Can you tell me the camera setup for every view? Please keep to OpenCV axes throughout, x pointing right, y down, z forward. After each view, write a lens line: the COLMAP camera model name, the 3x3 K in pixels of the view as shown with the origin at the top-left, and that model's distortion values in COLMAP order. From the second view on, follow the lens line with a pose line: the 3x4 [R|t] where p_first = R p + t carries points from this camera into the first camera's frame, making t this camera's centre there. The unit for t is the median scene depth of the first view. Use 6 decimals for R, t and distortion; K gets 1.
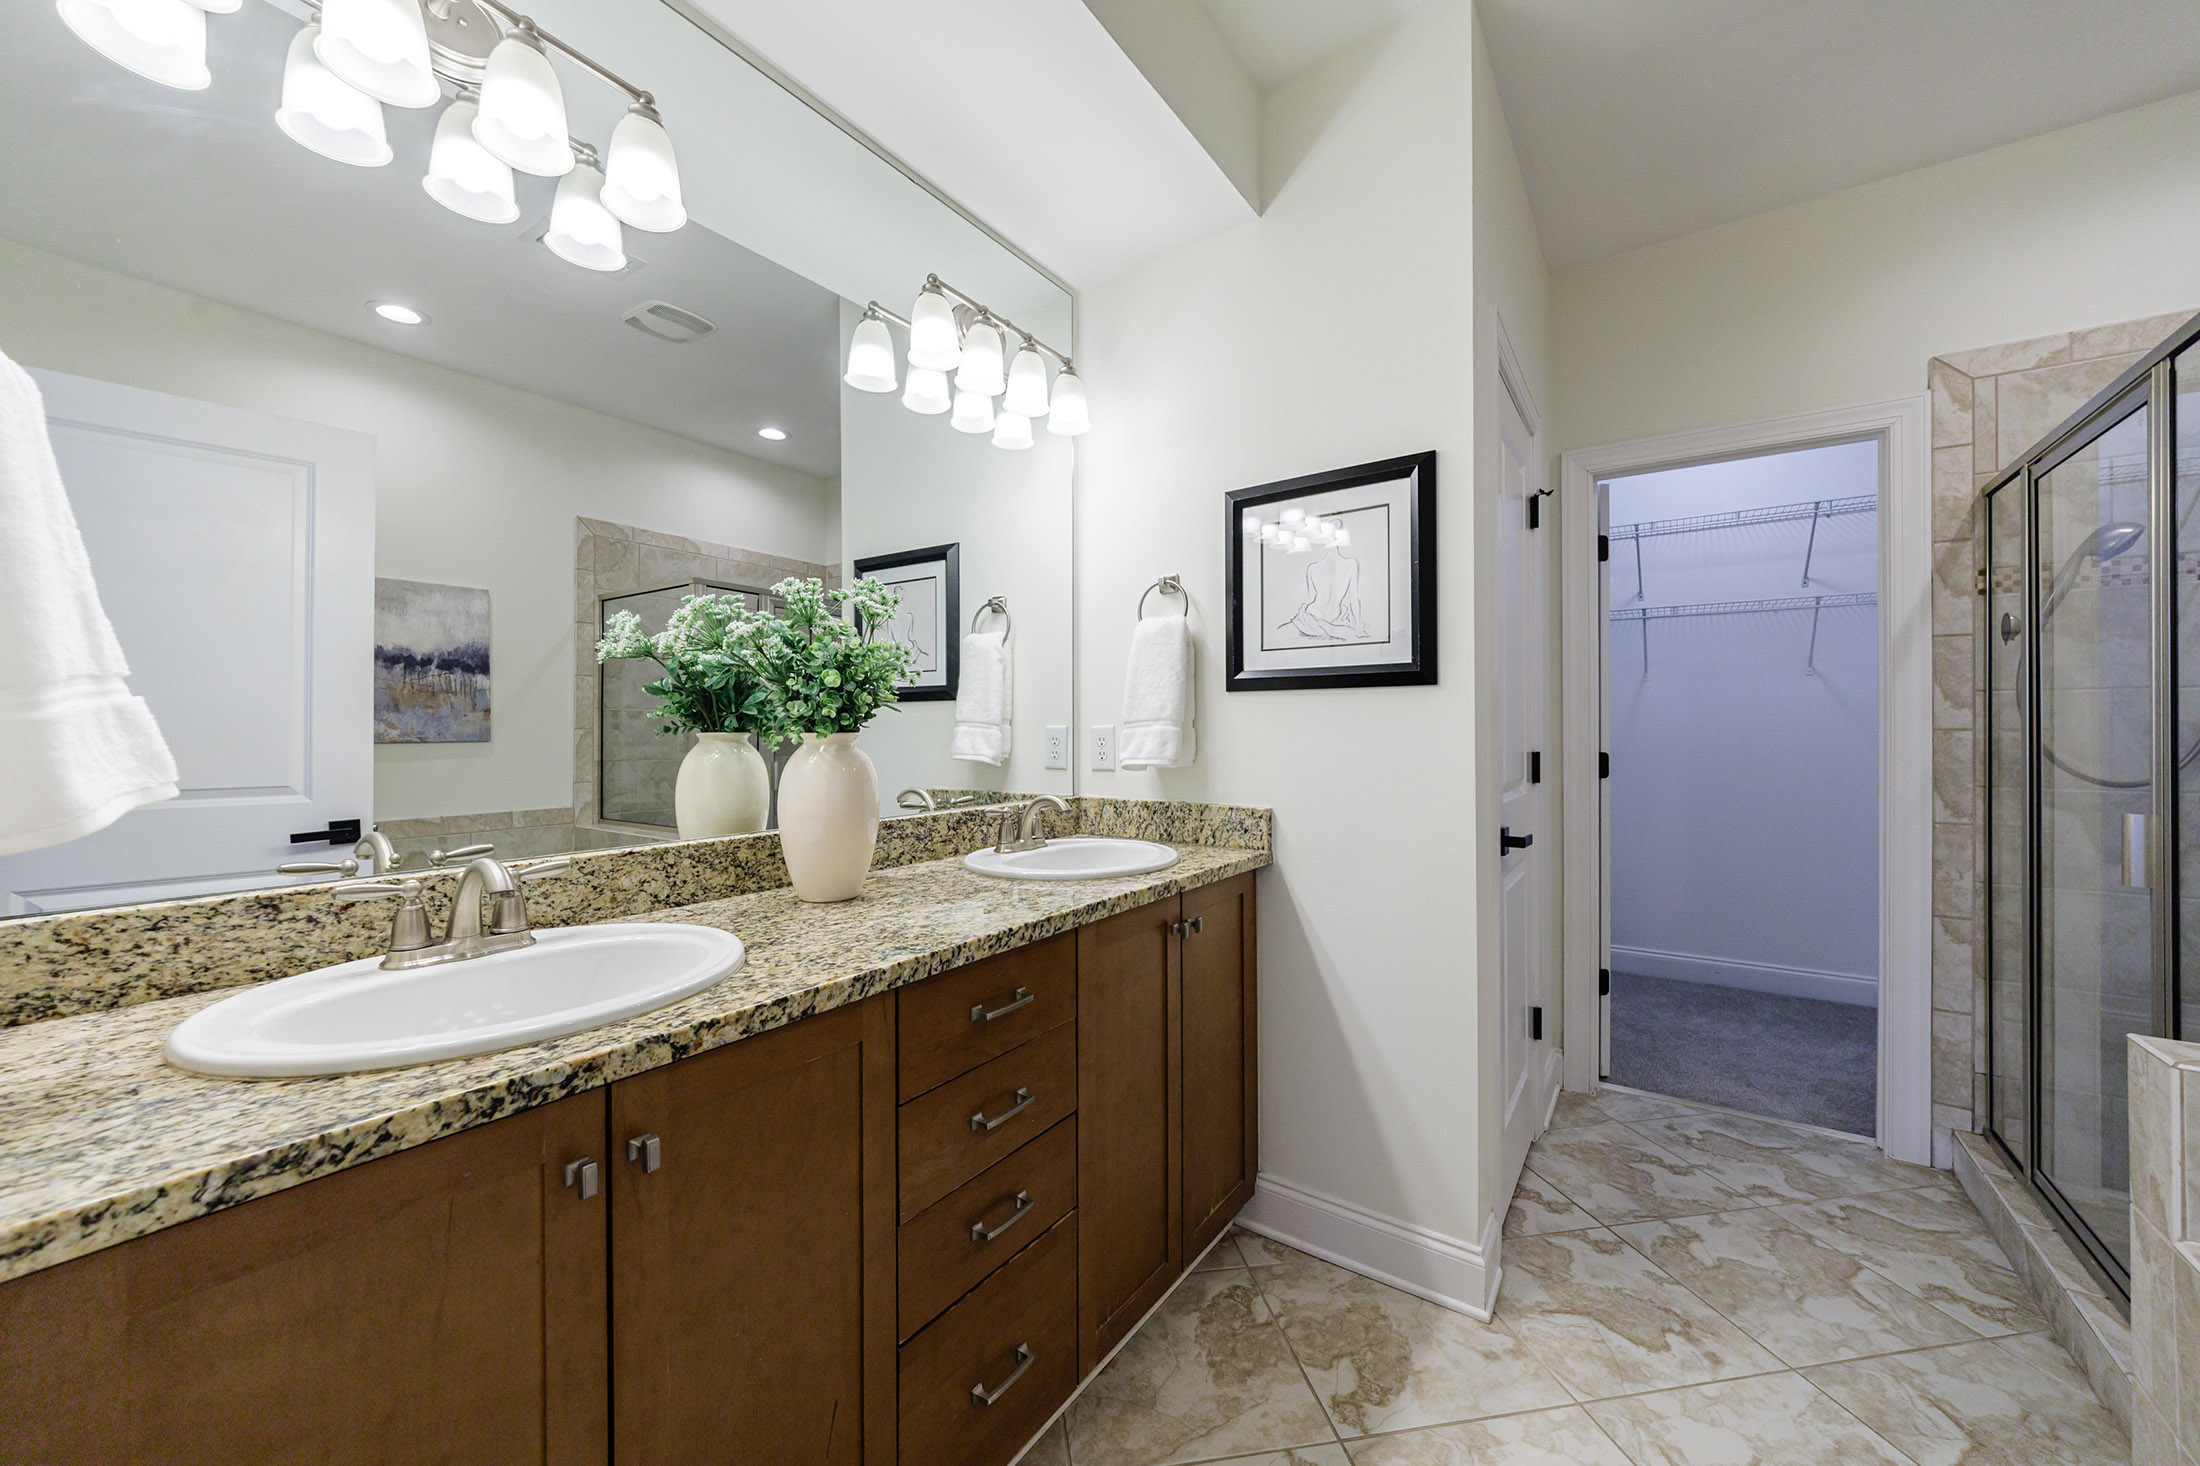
lens RADIAL K [[807.5, 0, 1112.9], [0, 807.5, 728.2], [0, 0, 1]] dist [-0.004308, -0.000848]
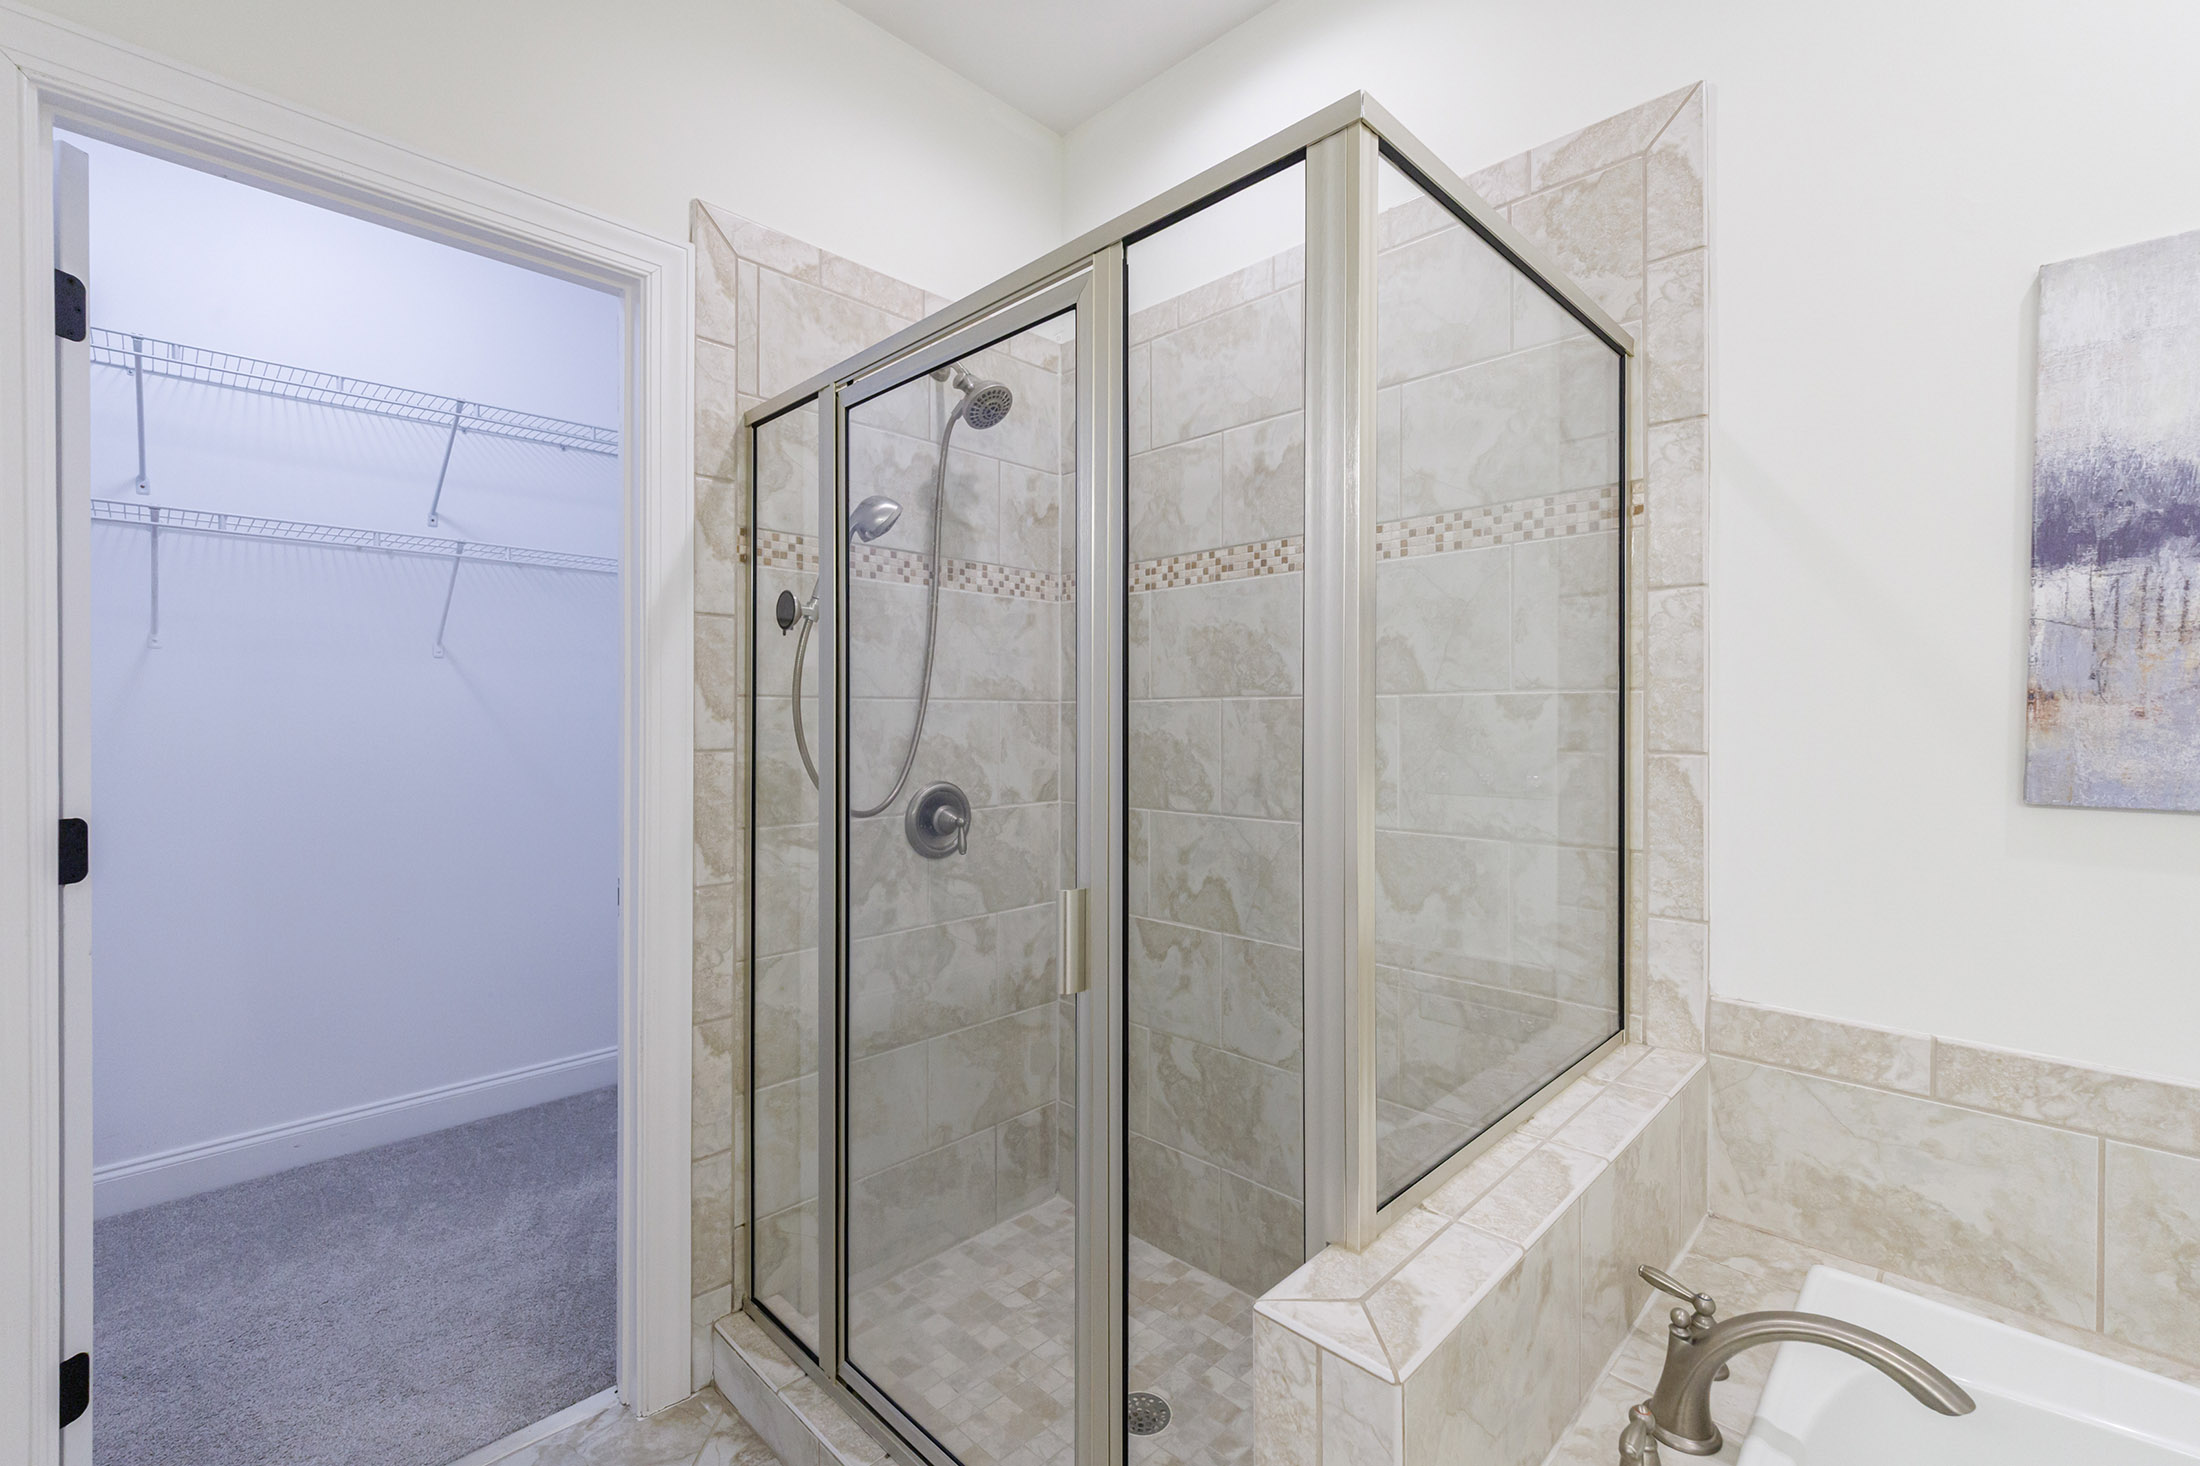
lens RADIAL K [[950.8, 0, 1110.0], [0, 950.8, 725.2], [0, 0, 1]] dist [0.003601, -0.002190]
pose [[0.174398, -0.005199, 0.984662, 0.298382], [-0.003507, 0.999976, 0.005901, -0.026503], [-0.984669, -0.004482, 0.174375, 0.524619]]
